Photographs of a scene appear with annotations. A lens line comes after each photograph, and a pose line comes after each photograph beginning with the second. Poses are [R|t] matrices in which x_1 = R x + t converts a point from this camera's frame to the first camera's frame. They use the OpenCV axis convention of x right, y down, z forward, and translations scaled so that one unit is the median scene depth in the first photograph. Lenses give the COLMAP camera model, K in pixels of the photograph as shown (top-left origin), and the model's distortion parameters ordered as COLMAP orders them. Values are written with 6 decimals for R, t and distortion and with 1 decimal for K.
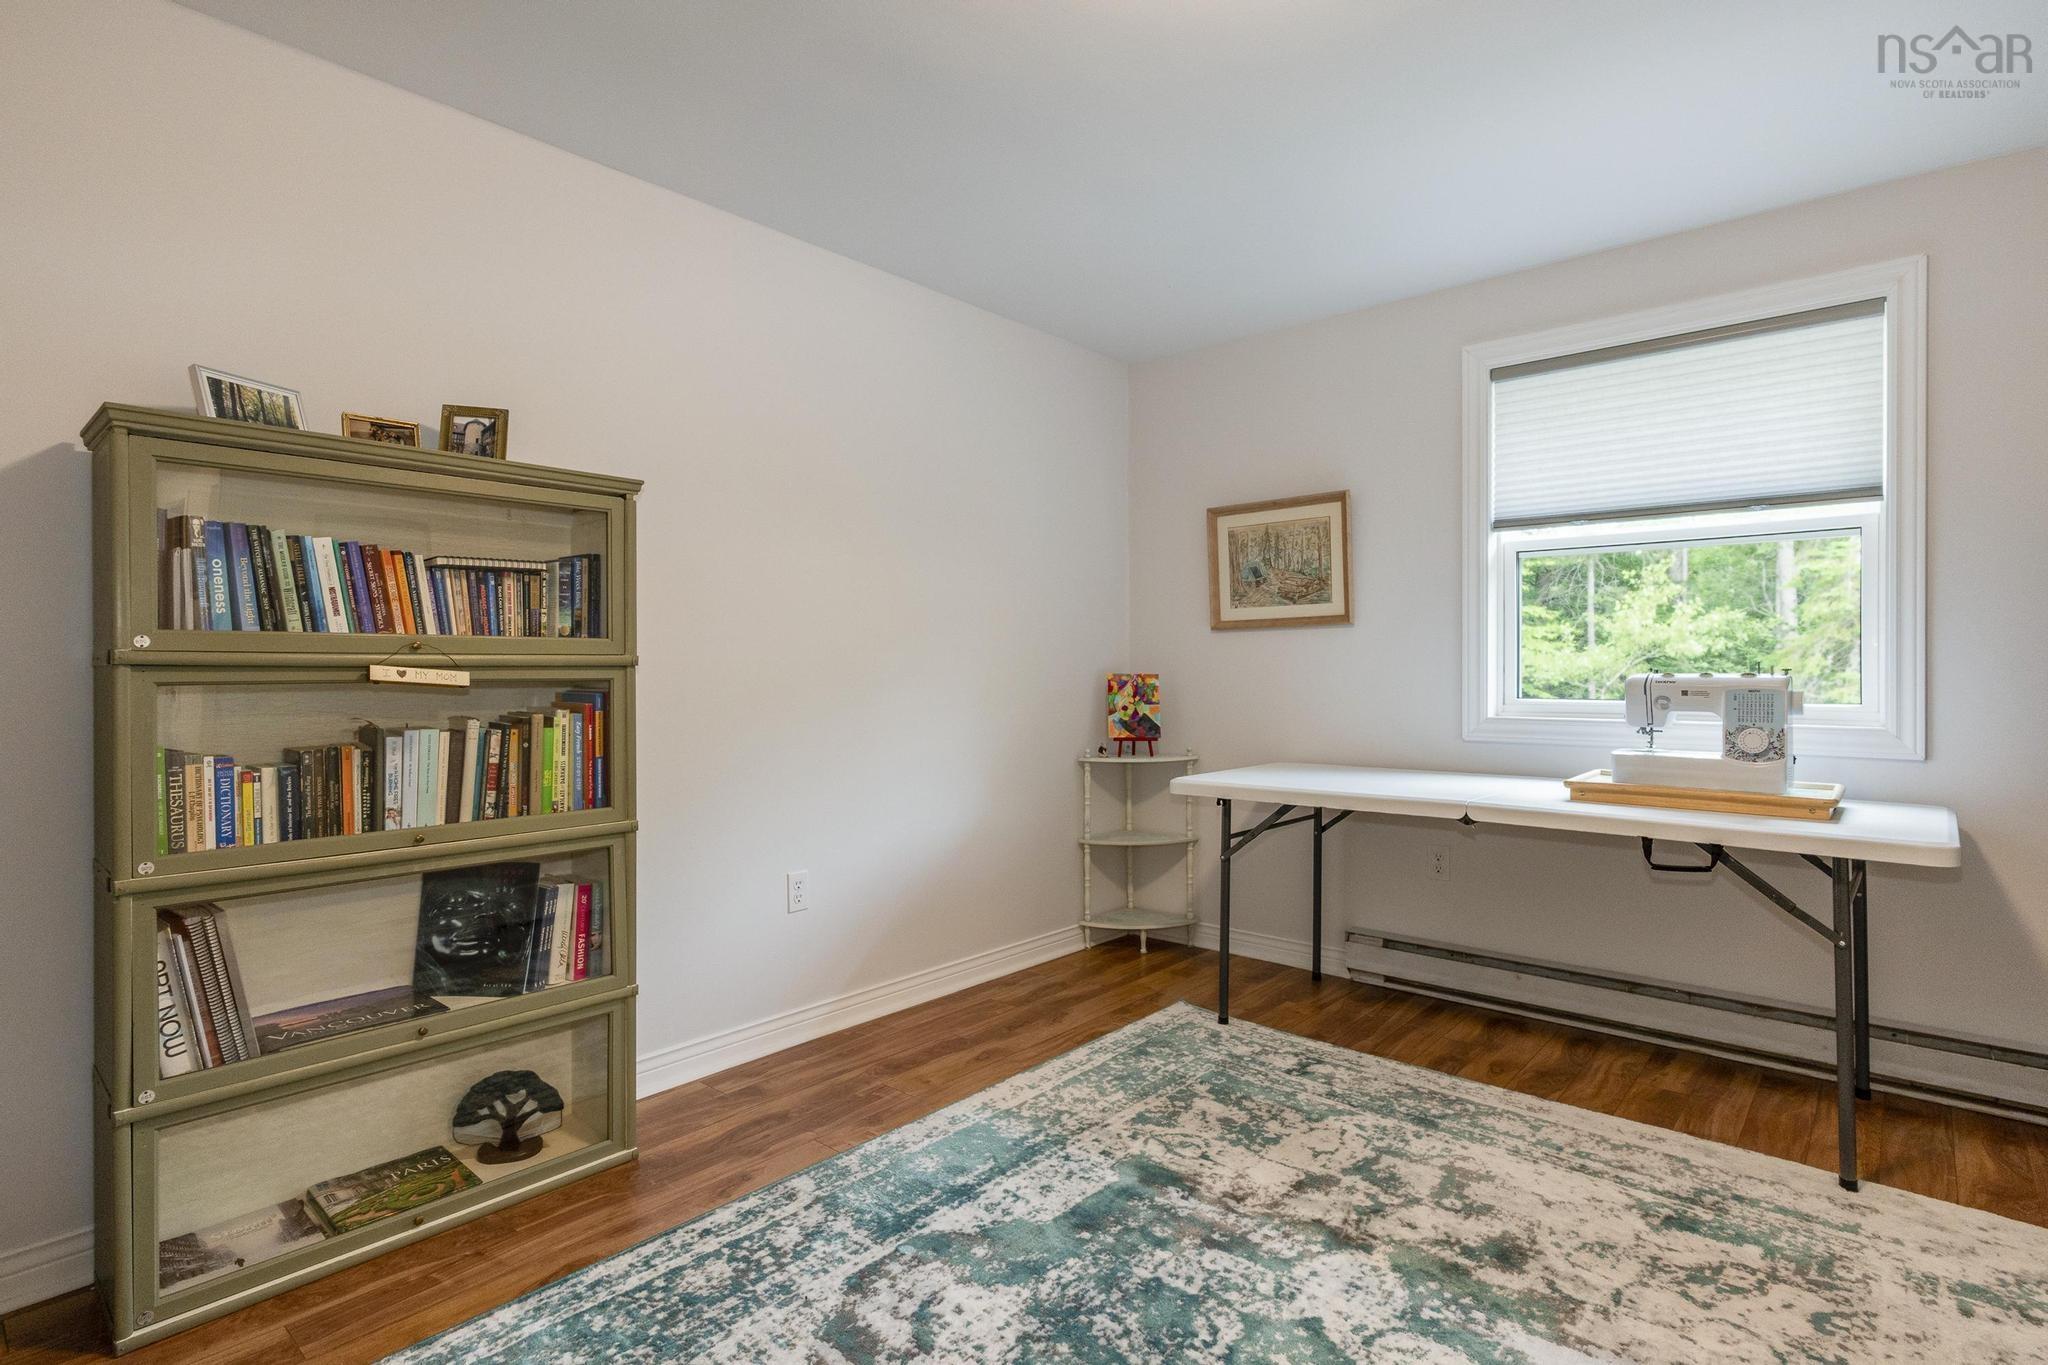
lens RADIAL K [[1012.9, 0, 1024.0], [0, 1012.9, 682.5], [0, 0, 1]] dist [0.002276, 0.000362]
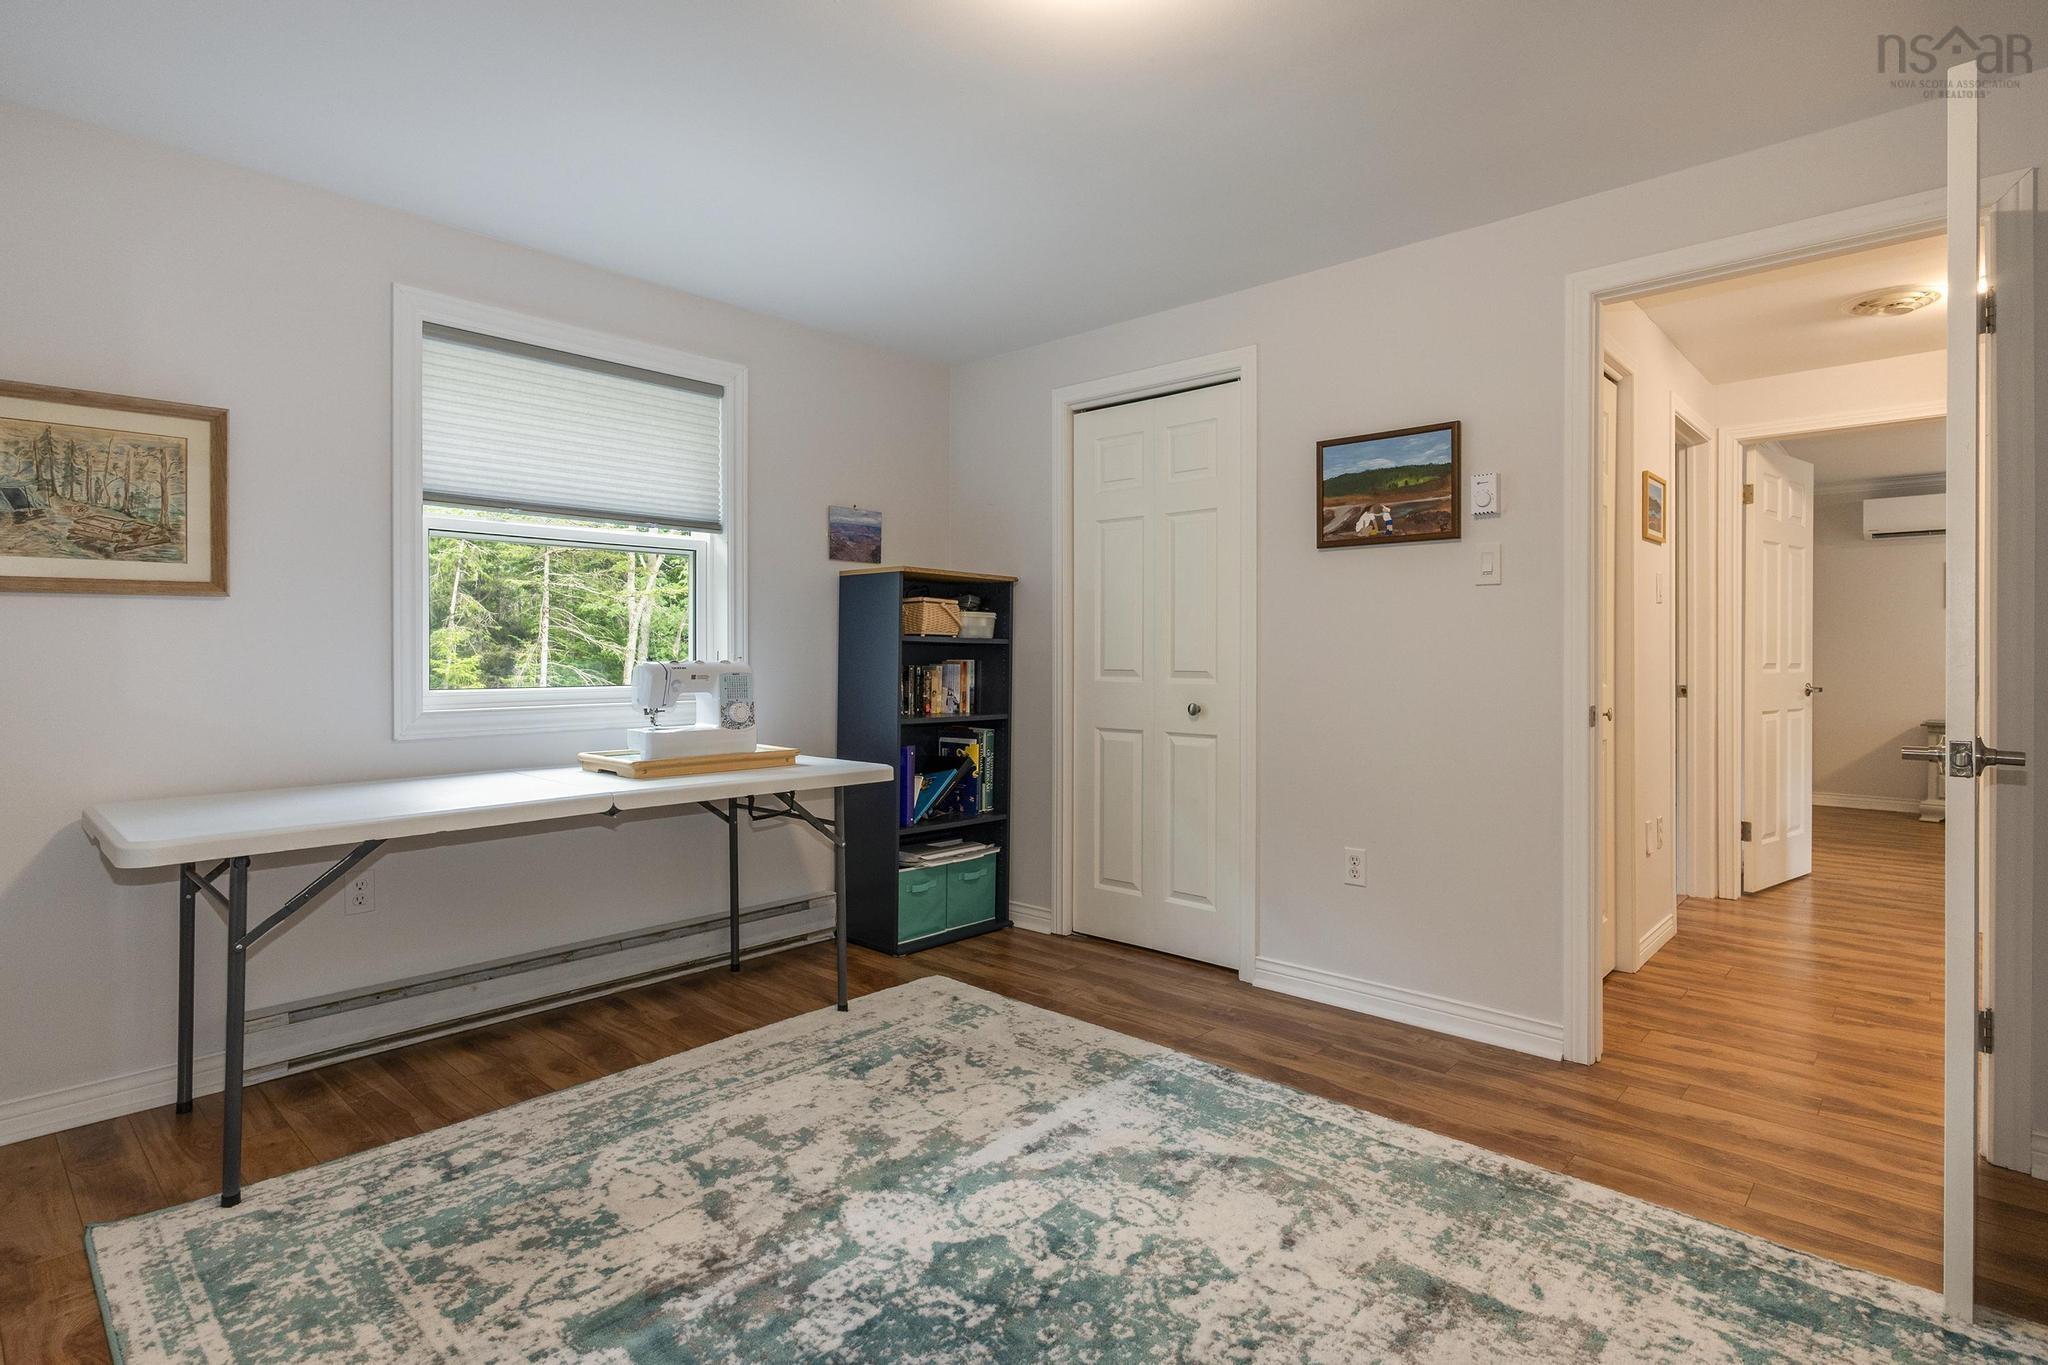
lens RADIAL K [[1030.0, 0, 1027.1], [0, 1030.0, 656.5], [0, 0, 1]] dist [0.003081, 0.001786]
pose [[0.021033, -0.001123, 0.999778, -0.574226], [0.015011, 0.999887, 0.000807, -0.009213], [-0.999666, 0.014991, 0.021047, 0.595627]]
